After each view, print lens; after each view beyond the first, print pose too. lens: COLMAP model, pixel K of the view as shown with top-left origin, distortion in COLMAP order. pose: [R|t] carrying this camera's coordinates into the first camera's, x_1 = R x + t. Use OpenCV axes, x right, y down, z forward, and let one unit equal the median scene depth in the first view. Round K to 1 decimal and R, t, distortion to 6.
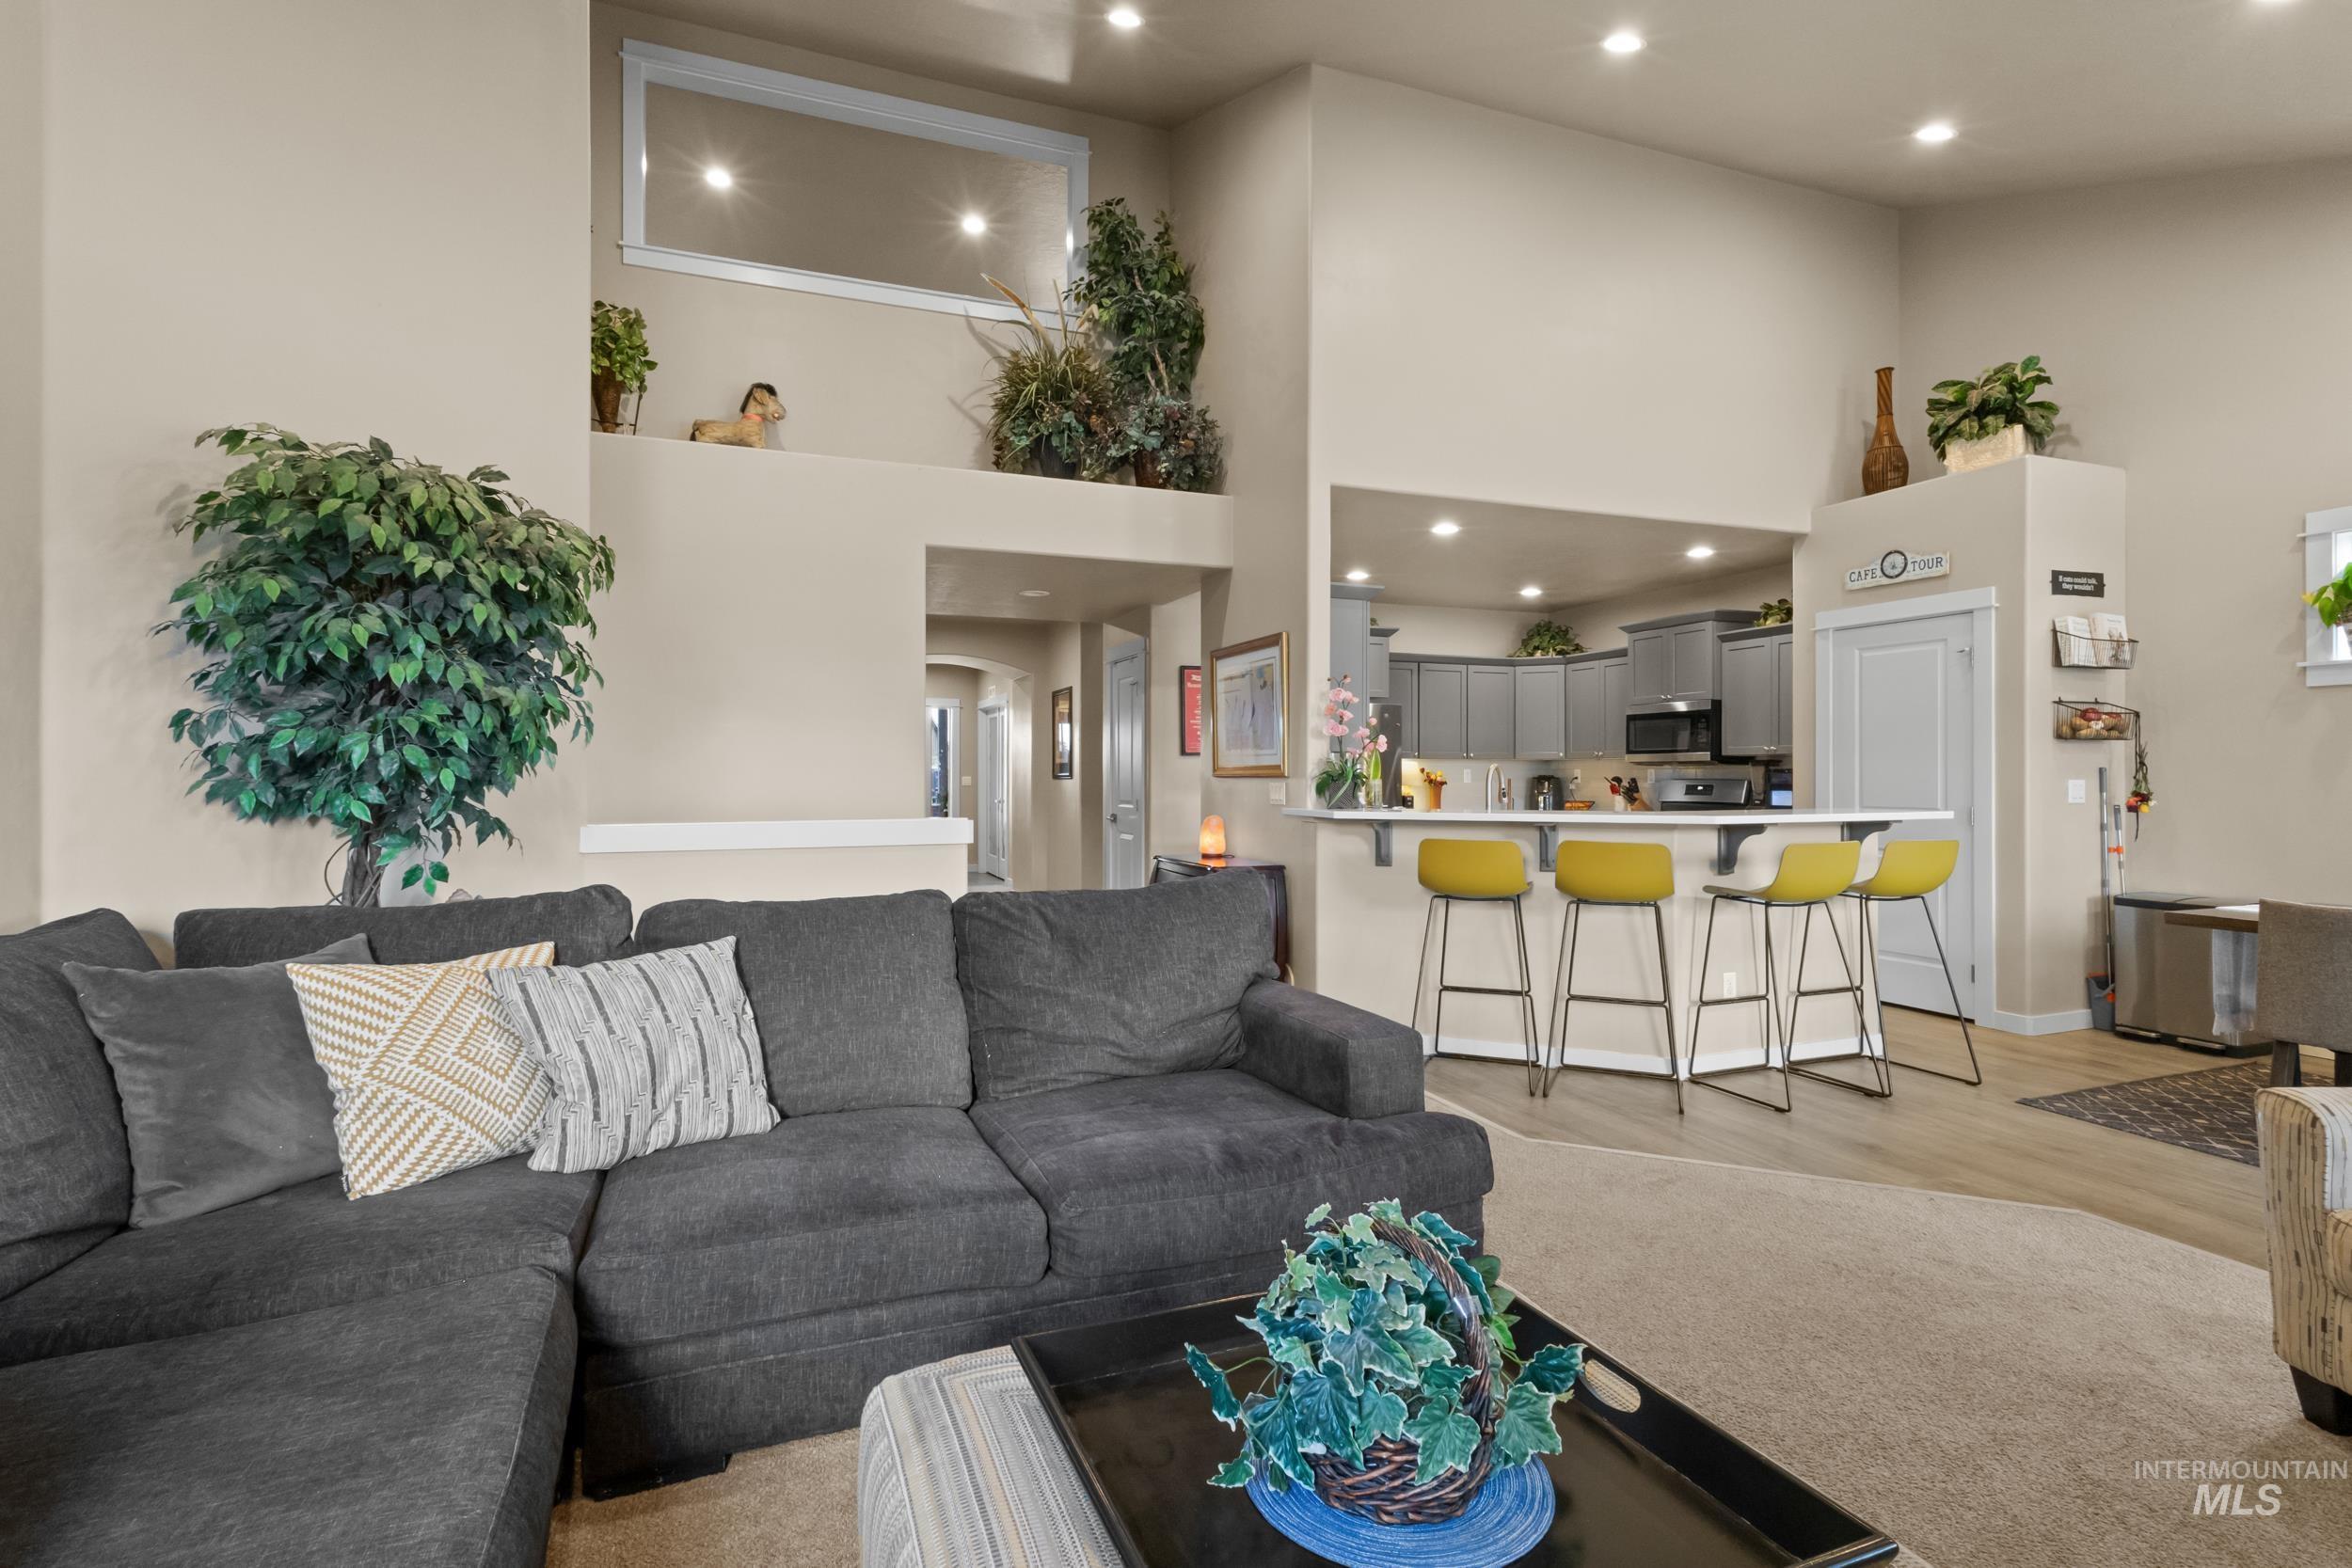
lens RADIAL K [[1082.8, 0, 1172.6], [0, 1082.8, 781.4], [0, 0, 1]] dist [0.000501, -0.001061]
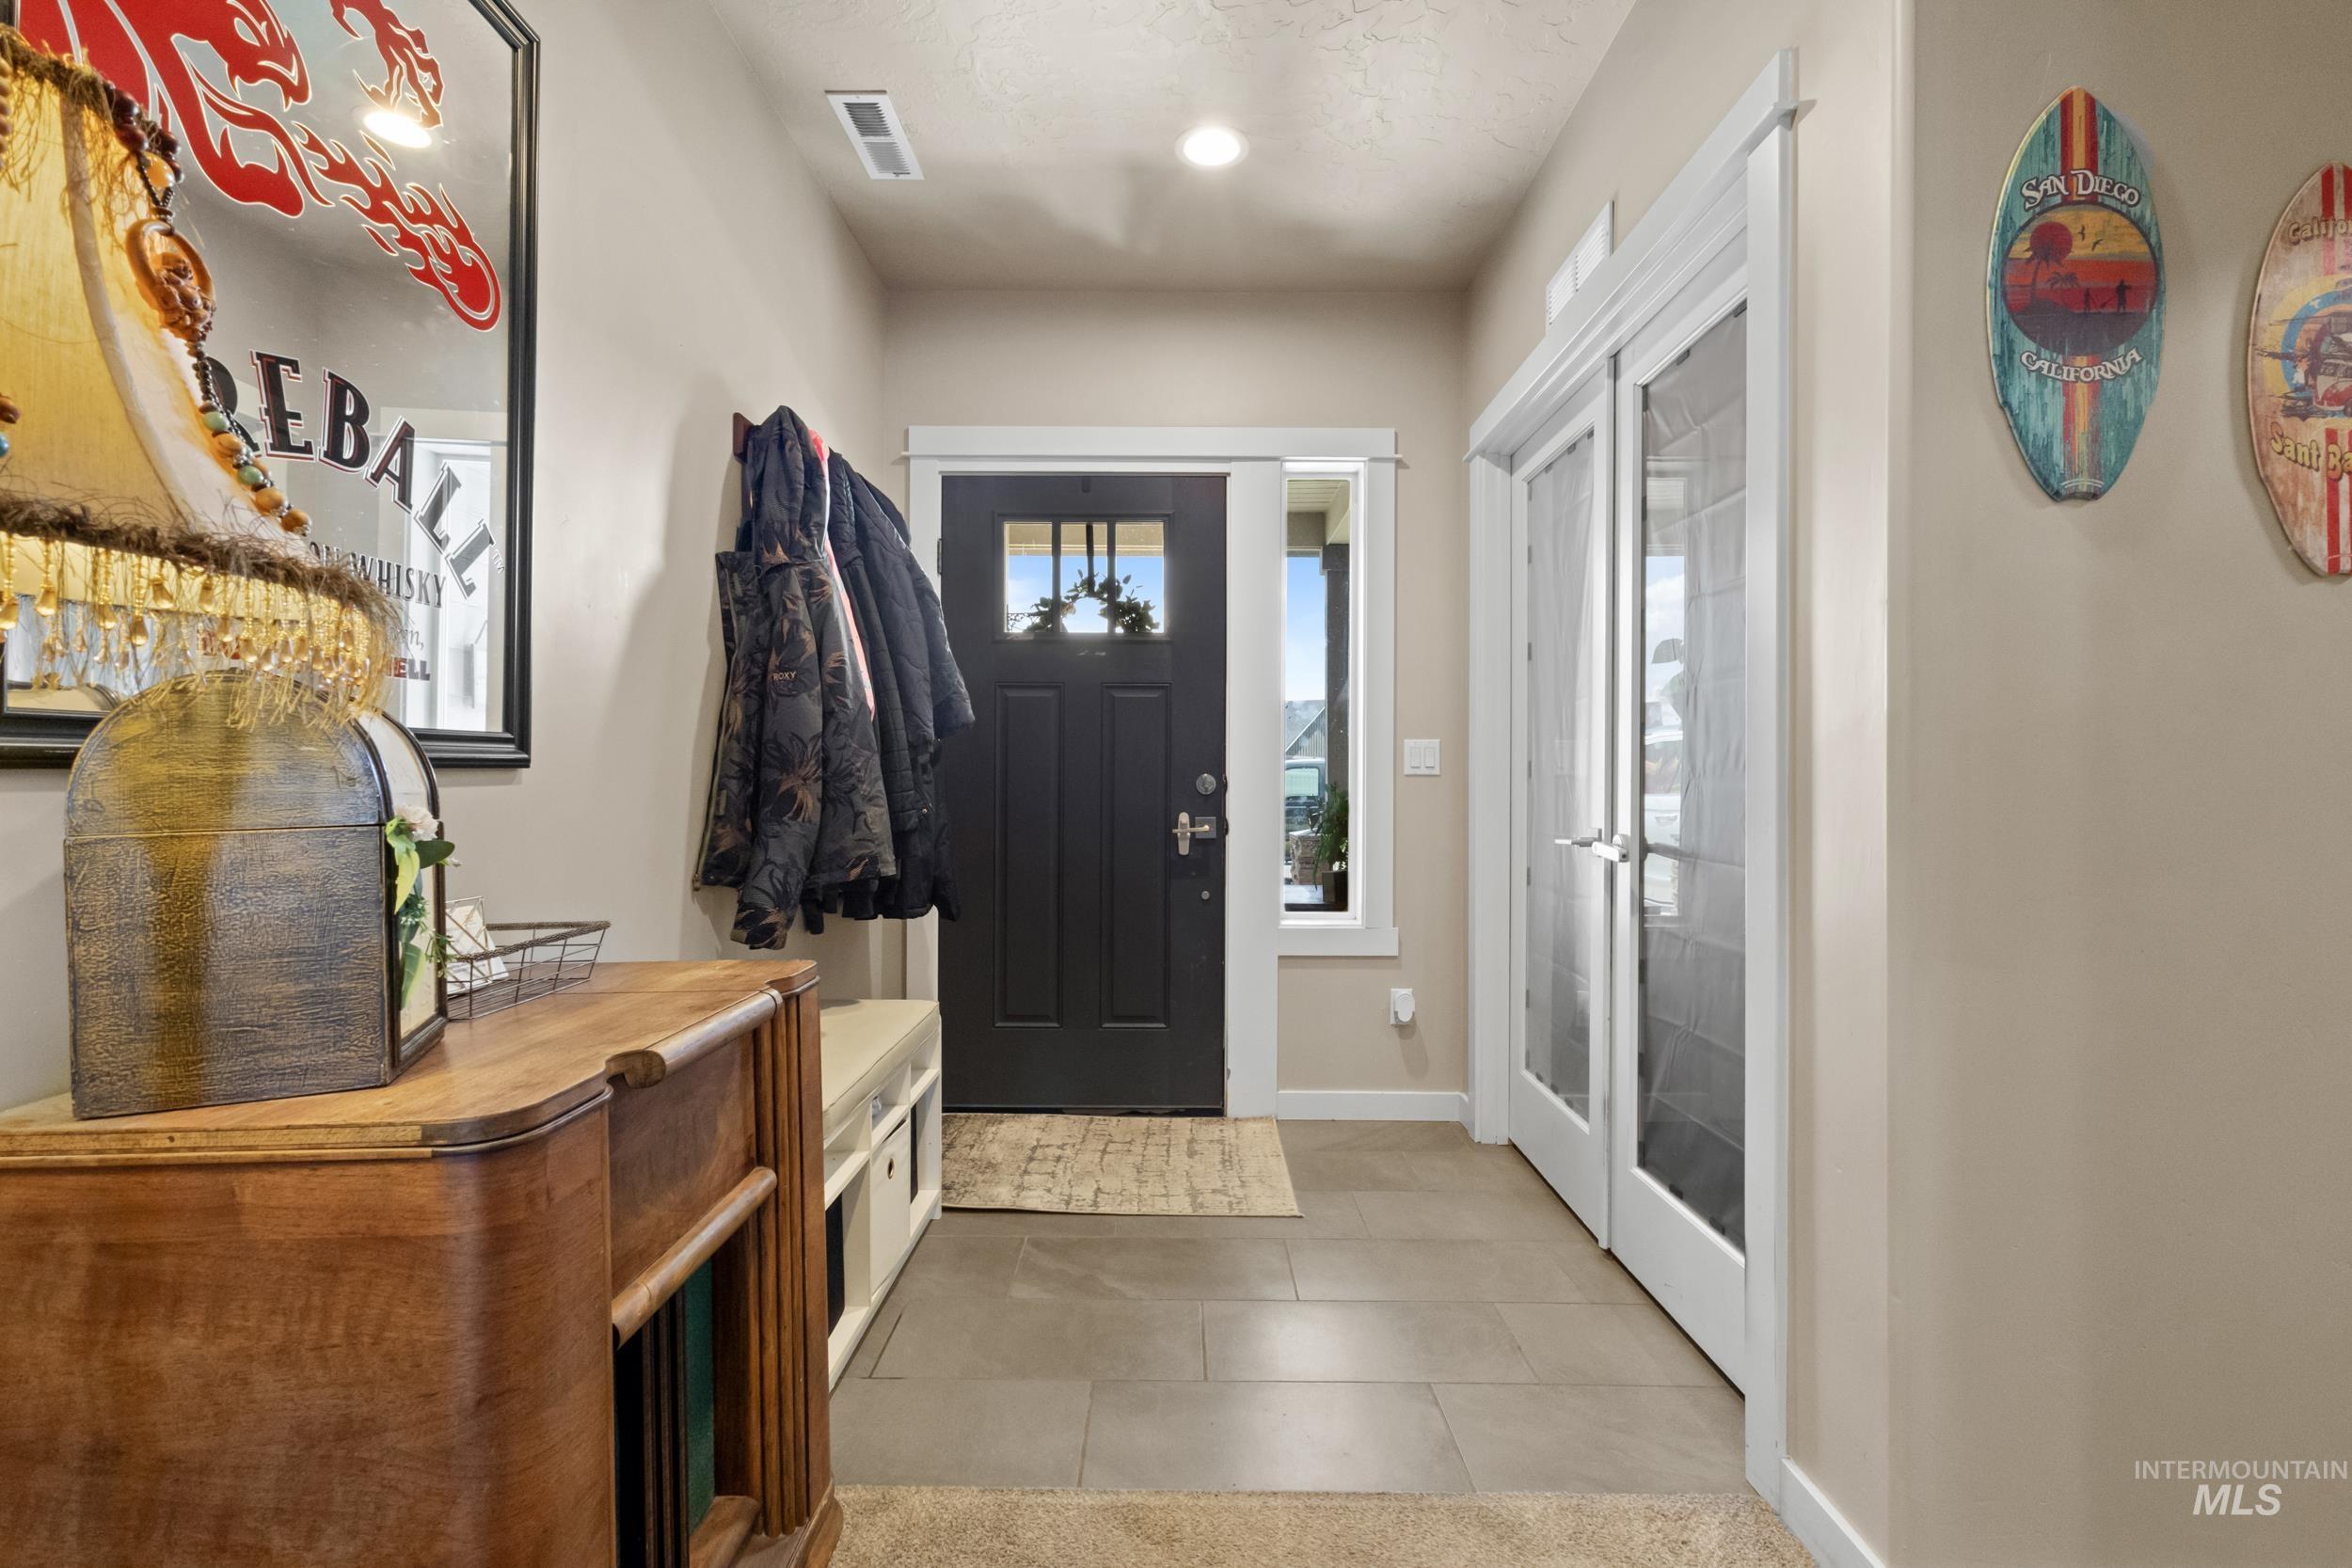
lens RADIAL K [[1082.8, 0, 1175.7], [0, 1082.8, 794.8], [0, 0, 1]] dist [0.000501, -0.001061]
pose [[0.929379, 0.000553, -0.369126, -0.360742], [0.000917, 0.999992, 0.003807, 0.019635], [0.369125, -0.003876, 0.929372, 1.782287]]
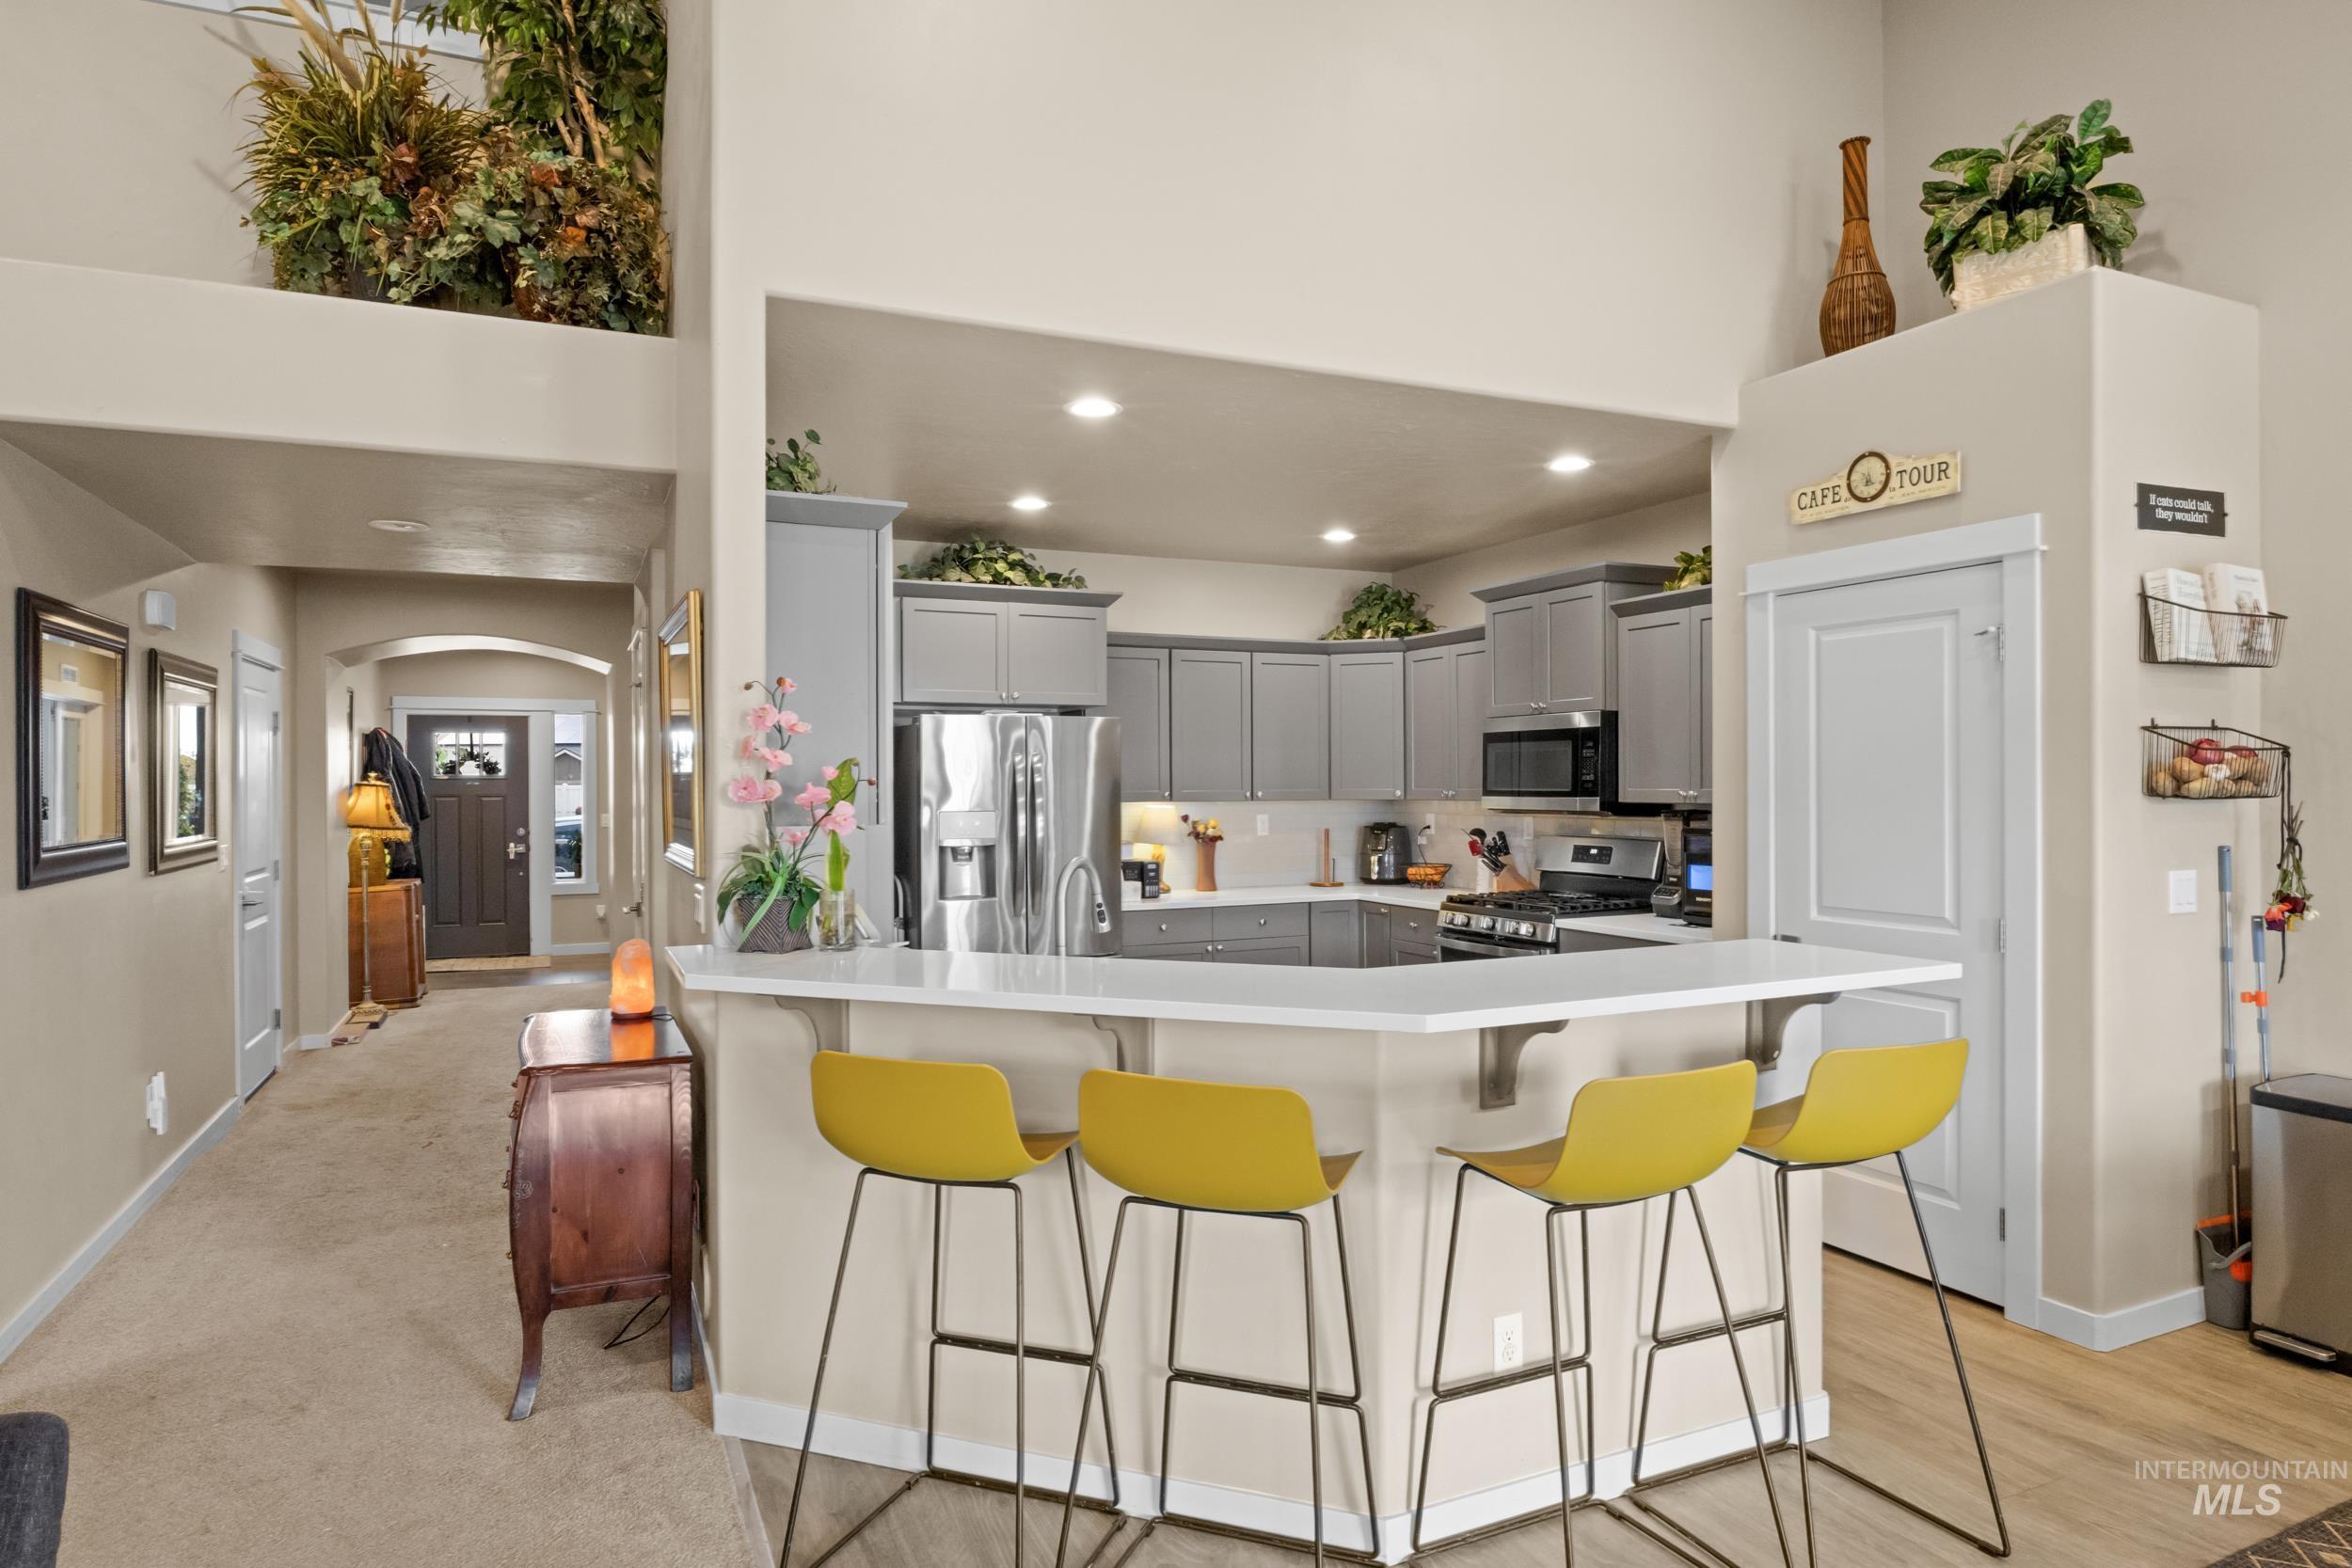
lens RADIAL K [[1318.4, 0, 1178.6], [0, 1318.4, 795.2], [0, 0, 1]] dist [-0.017703, -0.001358]
pose [[0.997717, -0.005666, 0.067291, 0.268459], [0.005362, 0.999975, 0.004708, -0.042086], [-0.067316, -0.004336, 0.997722, 0.354248]]
